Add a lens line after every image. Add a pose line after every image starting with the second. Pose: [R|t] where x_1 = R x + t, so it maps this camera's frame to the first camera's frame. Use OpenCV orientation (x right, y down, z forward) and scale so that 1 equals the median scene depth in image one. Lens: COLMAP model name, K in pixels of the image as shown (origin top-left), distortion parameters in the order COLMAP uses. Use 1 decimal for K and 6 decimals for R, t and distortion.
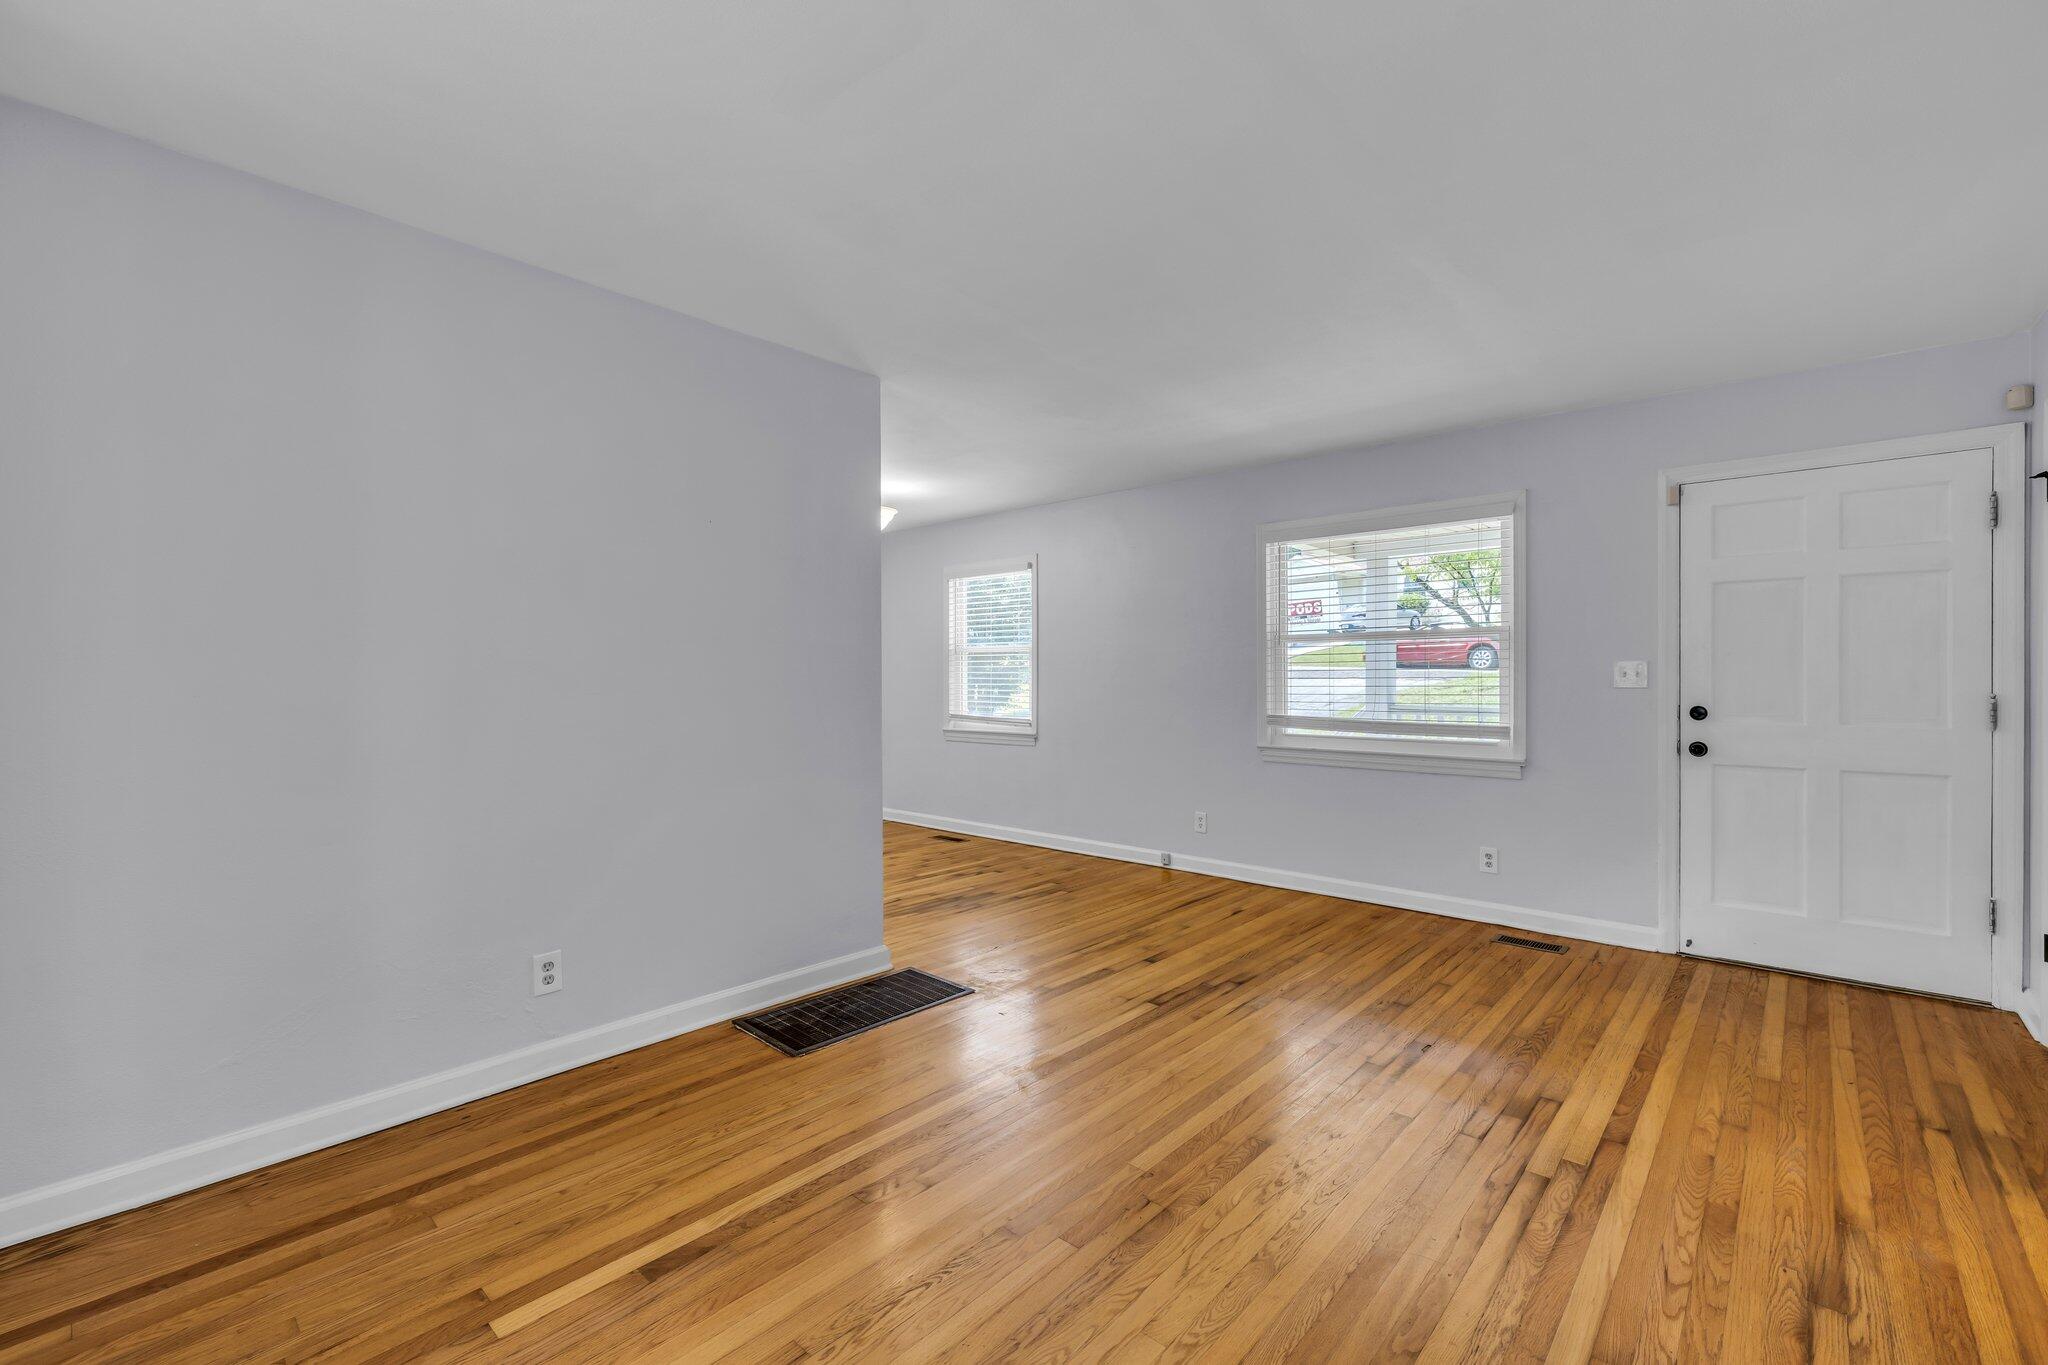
lens RADIAL K [[860.4, 0, 1024.0], [0, 860.4, 682.5], [0, 0, 1]] dist [-0.003304, 0.000370]
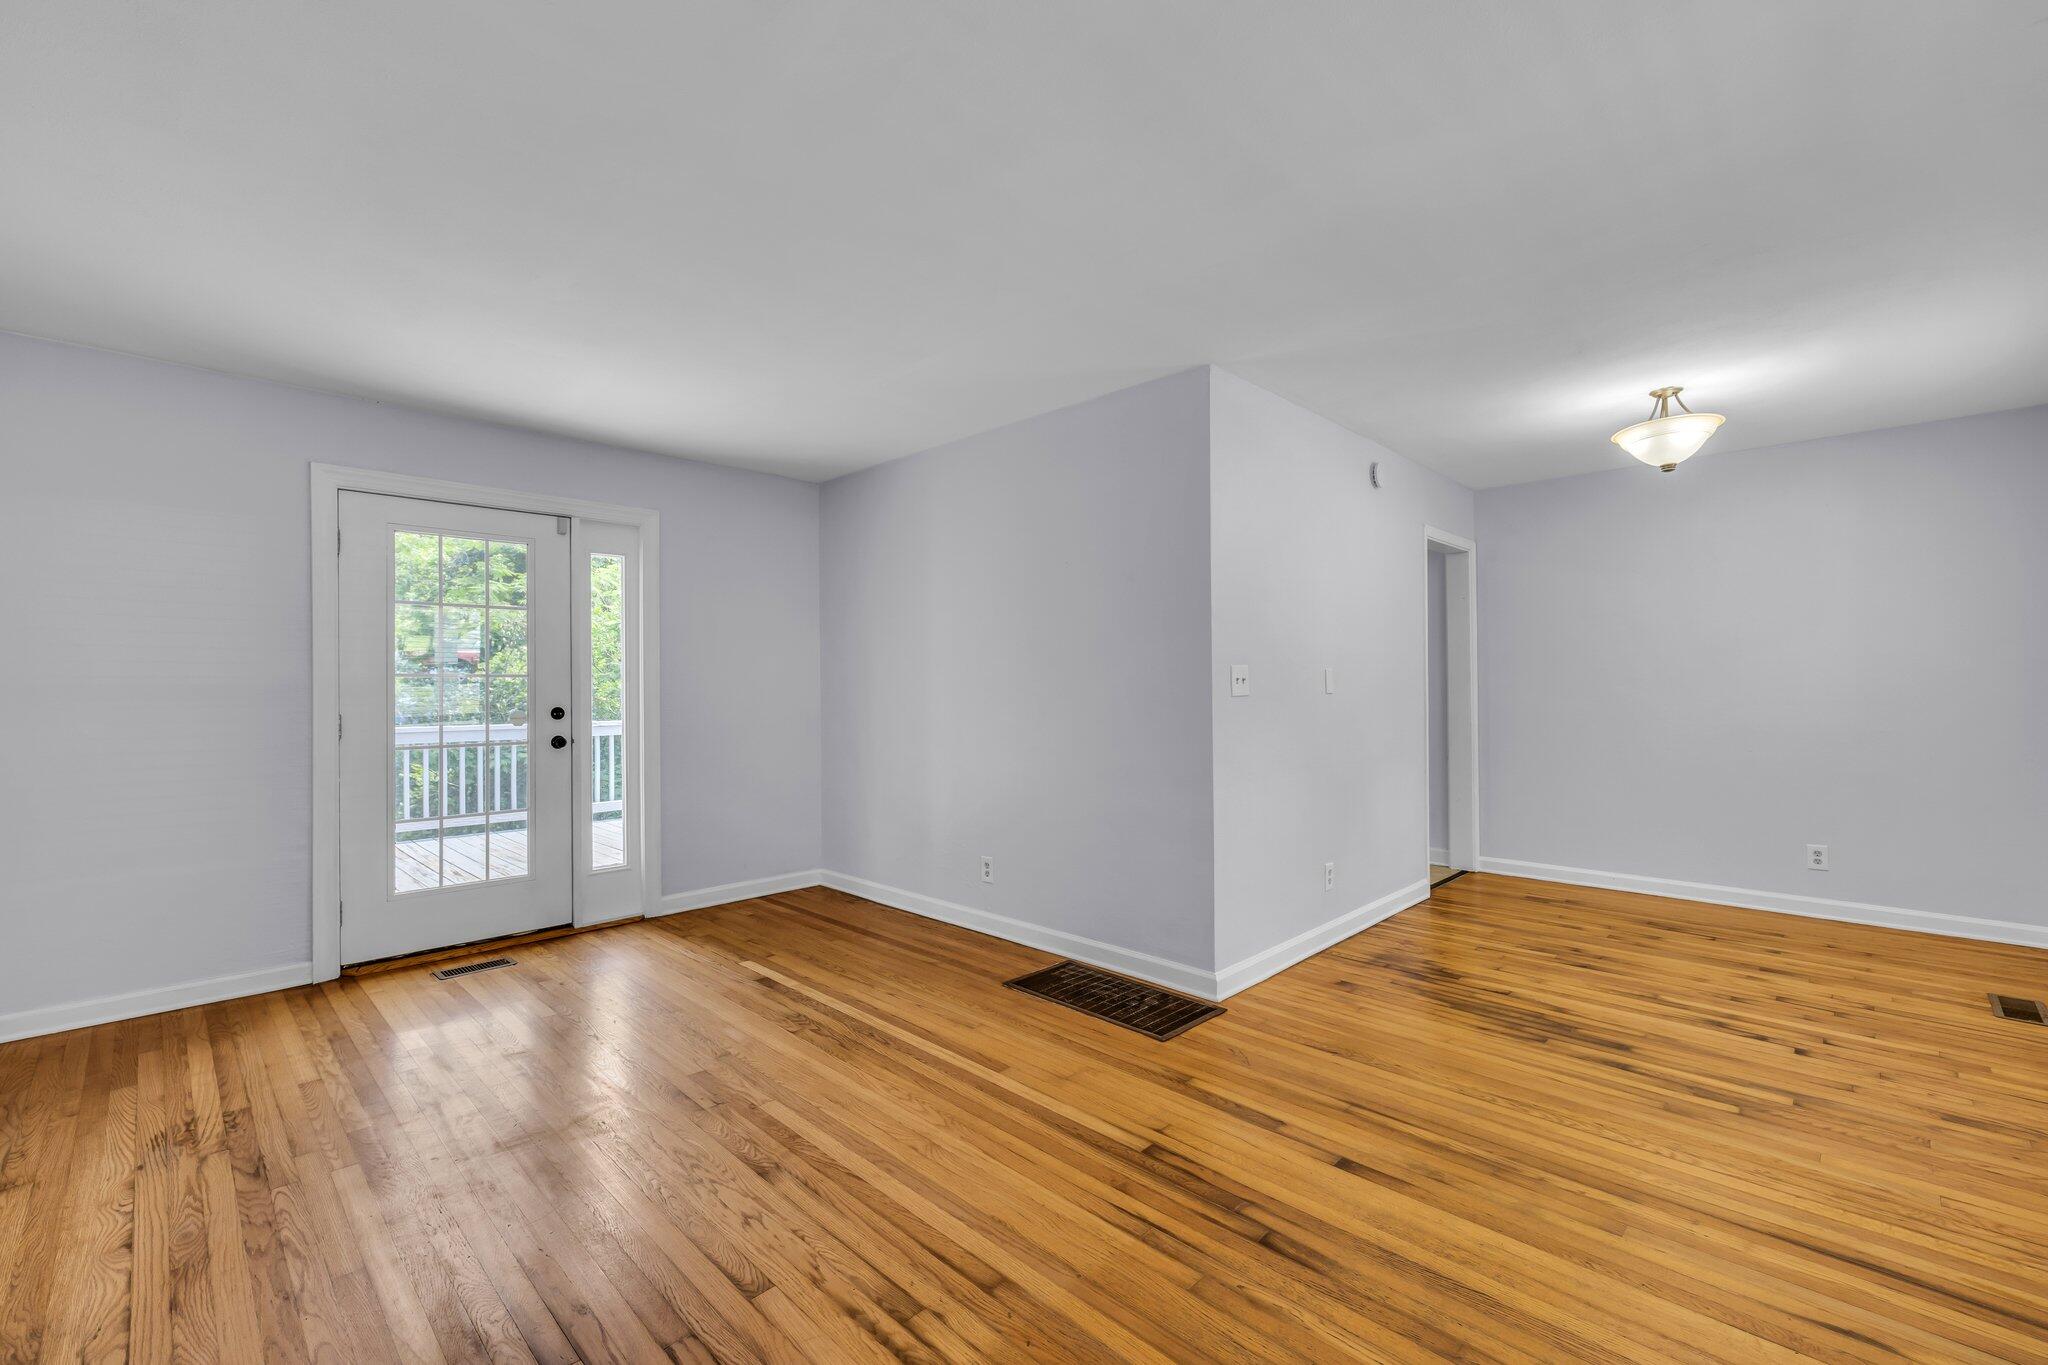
lens RADIAL K [[860.4, 0, 1024.0], [0, 860.4, 682.5], [0, 0, 1]] dist [-0.003304, 0.000370]
pose [[-0.041505, -0.003742, -0.999131, 0.864738], [0.000483, 0.999993, -0.003765, -0.003676], [0.999138, -0.000639, -0.041503, 0.937245]]
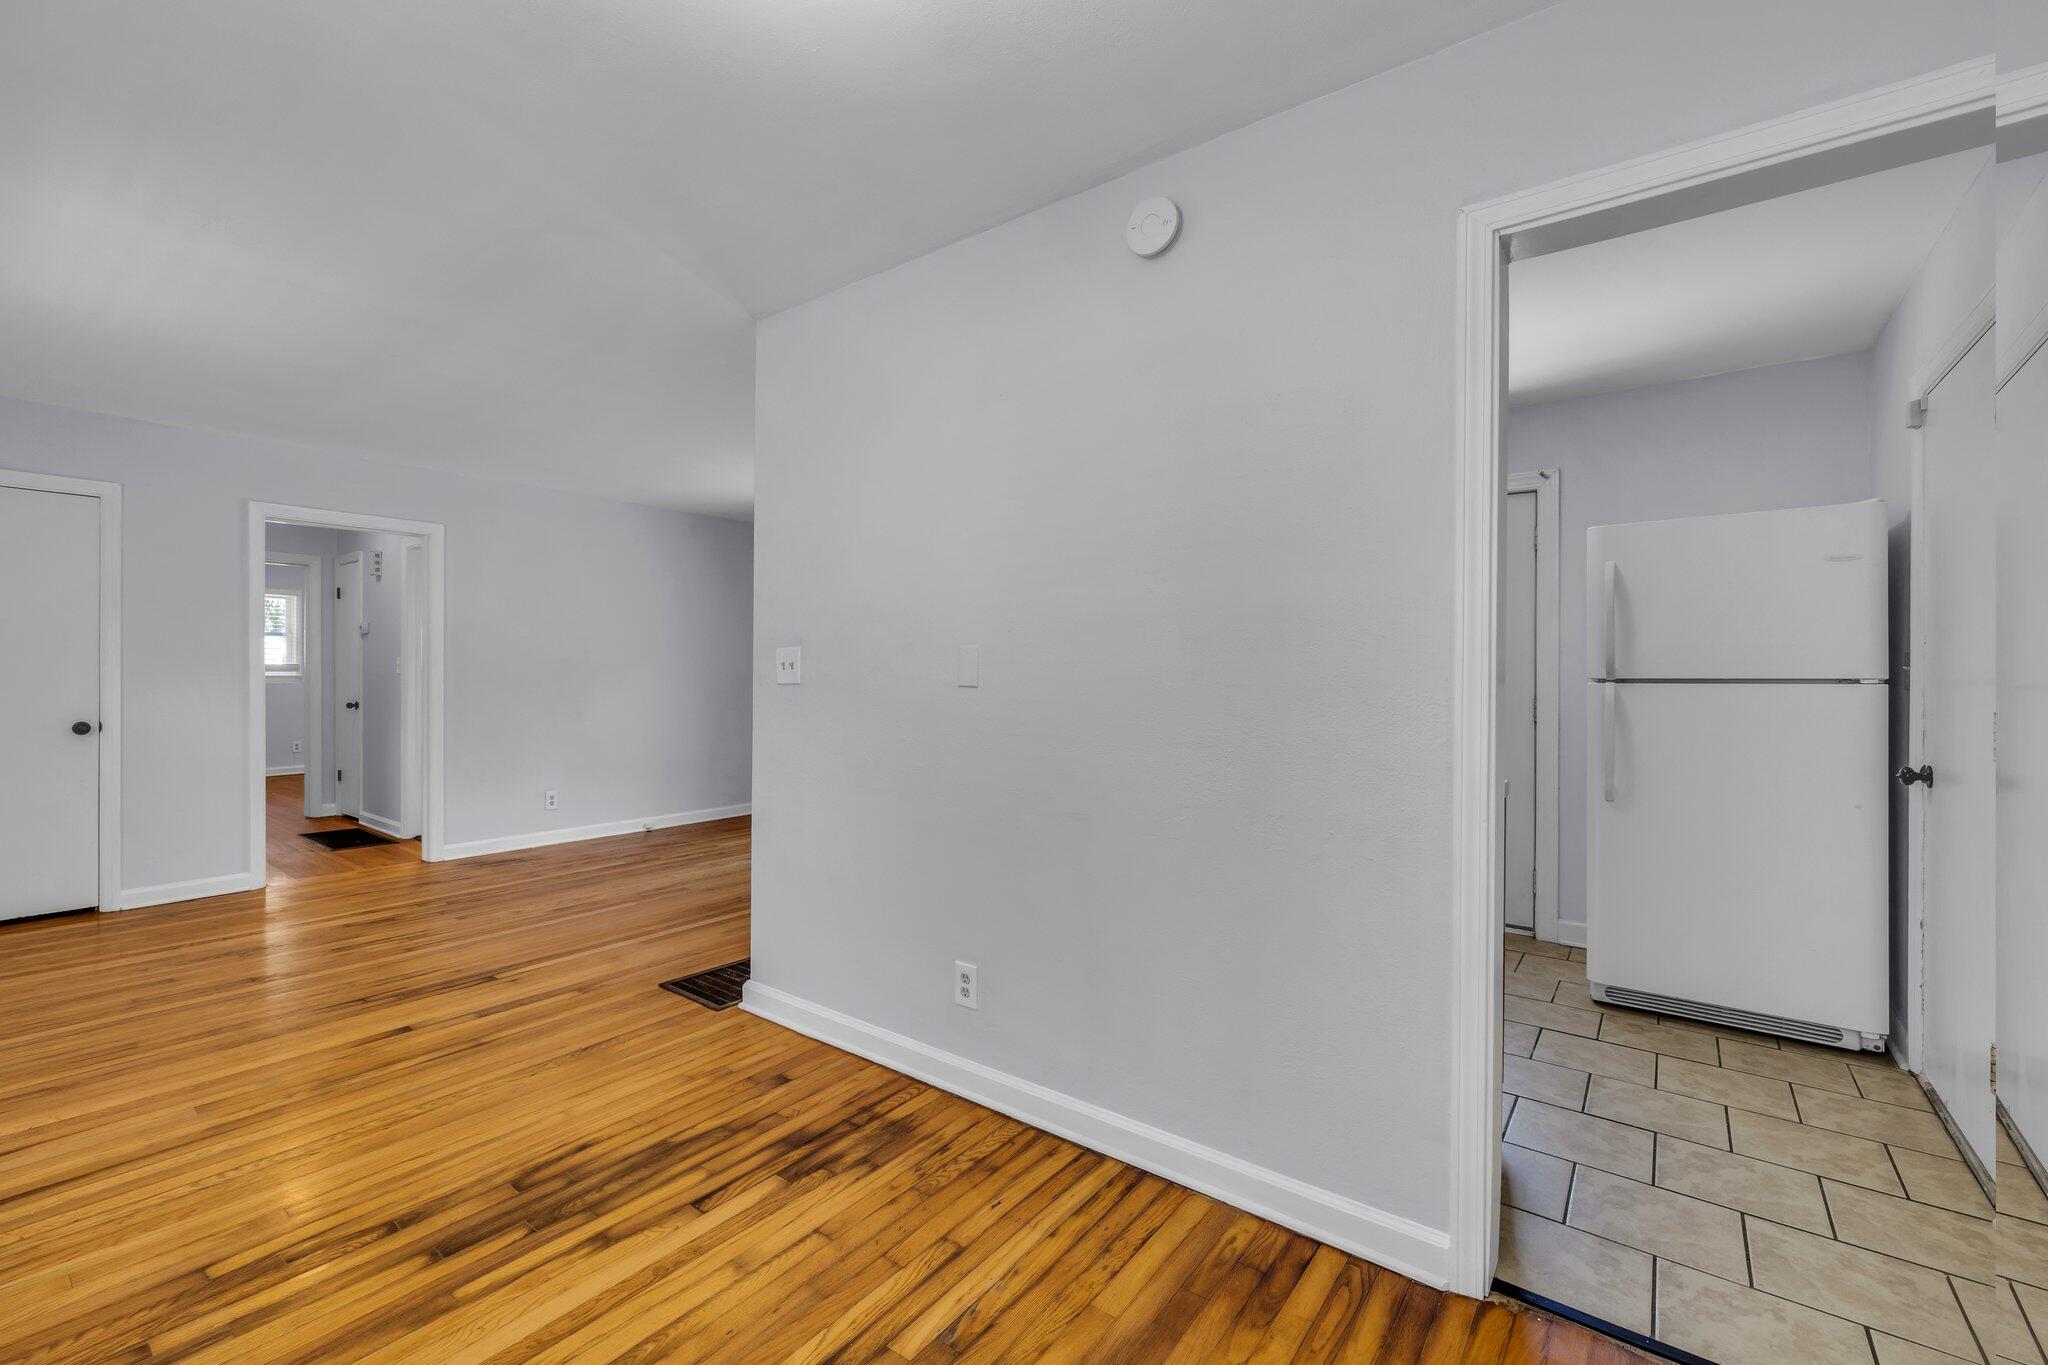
lens RADIAL K [[860.3, 0, 972.3], [0, 860.3, 676.0], [0, 0, 1]] dist [-0.004086, -0.000205]
pose [[-0.998297, -0.001988, -0.058295, -0.374852], [-0.002419, 0.999970, 0.007321, -0.006546], [0.058279, 0.007449, -0.998273, 2.103136]]
